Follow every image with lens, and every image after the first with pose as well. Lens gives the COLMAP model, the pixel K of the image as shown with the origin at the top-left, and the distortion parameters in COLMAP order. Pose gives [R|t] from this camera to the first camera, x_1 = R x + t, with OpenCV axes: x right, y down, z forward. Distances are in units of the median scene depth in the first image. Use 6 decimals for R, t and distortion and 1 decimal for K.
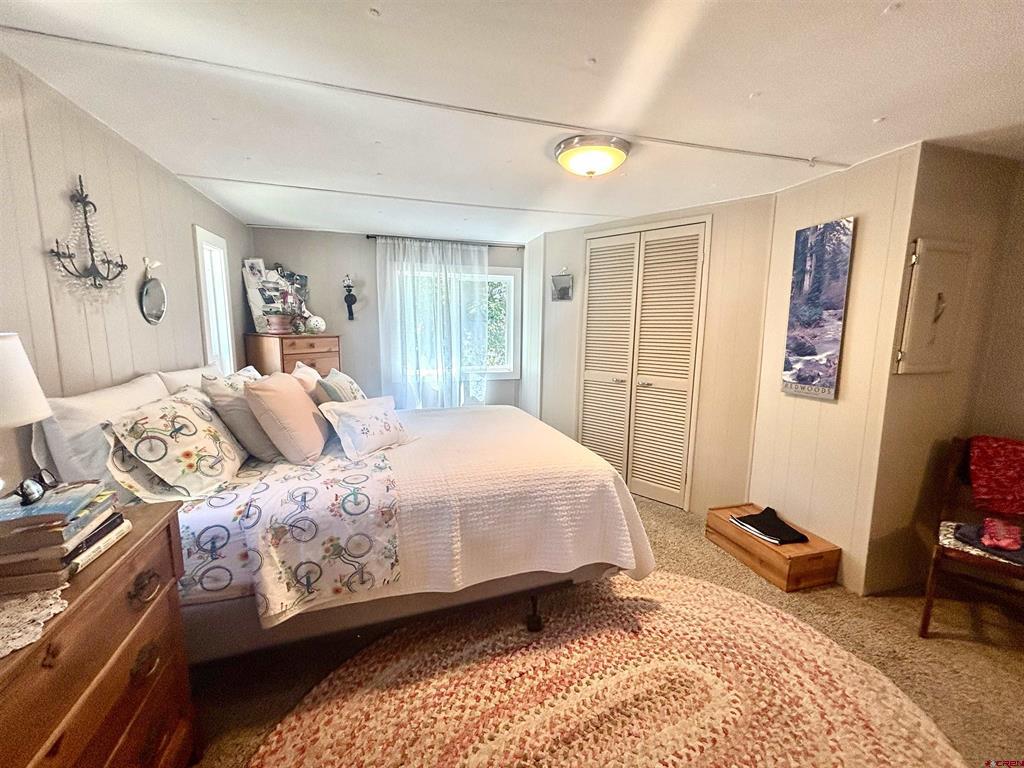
lens RADIAL K [[408.1, 0, 512.0], [0, 408.1, 384.0], [0, 0, 1]] dist [0.020601, -0.020412]
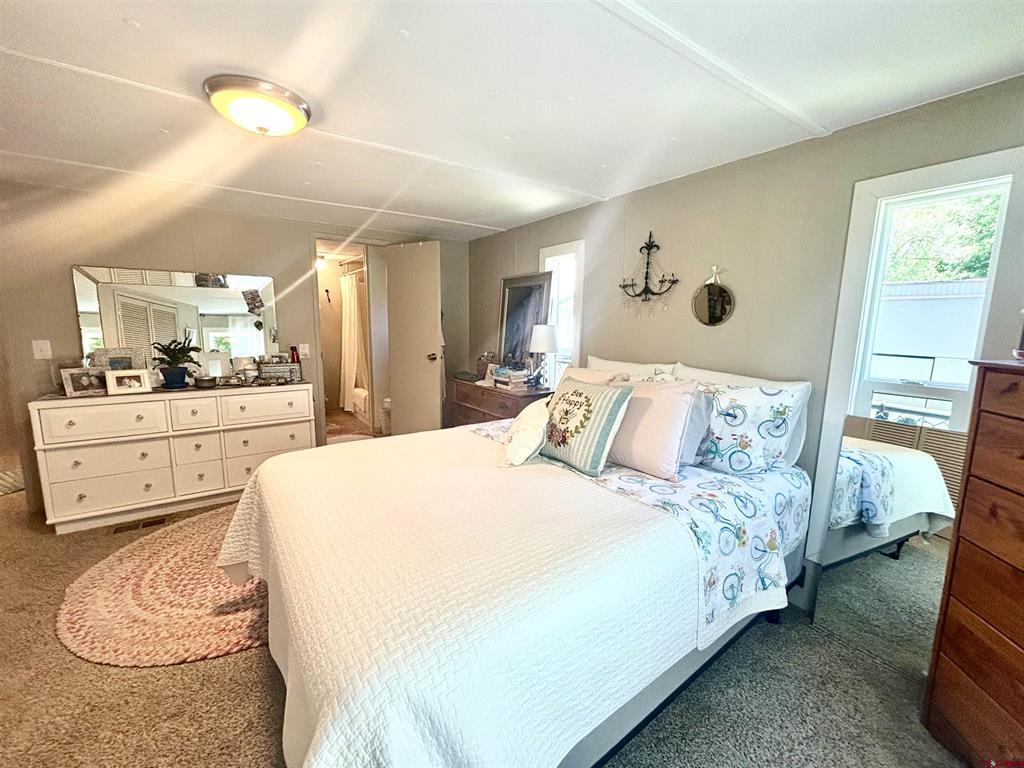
lens RADIAL K [[408.1, 0, 512.0], [0, 408.1, 384.0], [0, 0, 1]] dist [0.020601, -0.020412]
pose [[-0.949630, 0.024611, -0.312406, -0.008172], [-0.068931, 0.956090, 0.284850, -0.182880], [0.305699, 0.292036, -0.906236, 1.259433]]
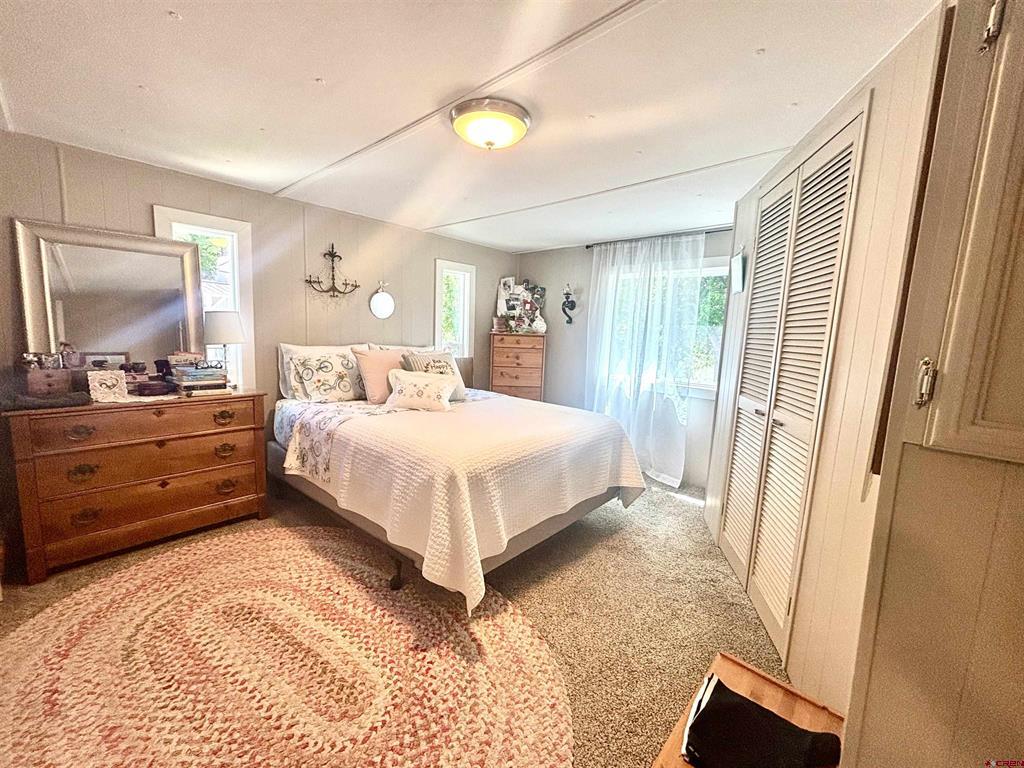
lens RADIAL K [[408.1, 0, 512.0], [0, 408.1, 384.0], [0, 0, 1]] dist [0.020601, -0.020412]
pose [[0.510921, 0.120953, -0.851076, 0.656141], [-0.159353, 0.986218, 0.044496, -0.021150], [0.844728, 0.112887, 0.523154, 0.384561]]
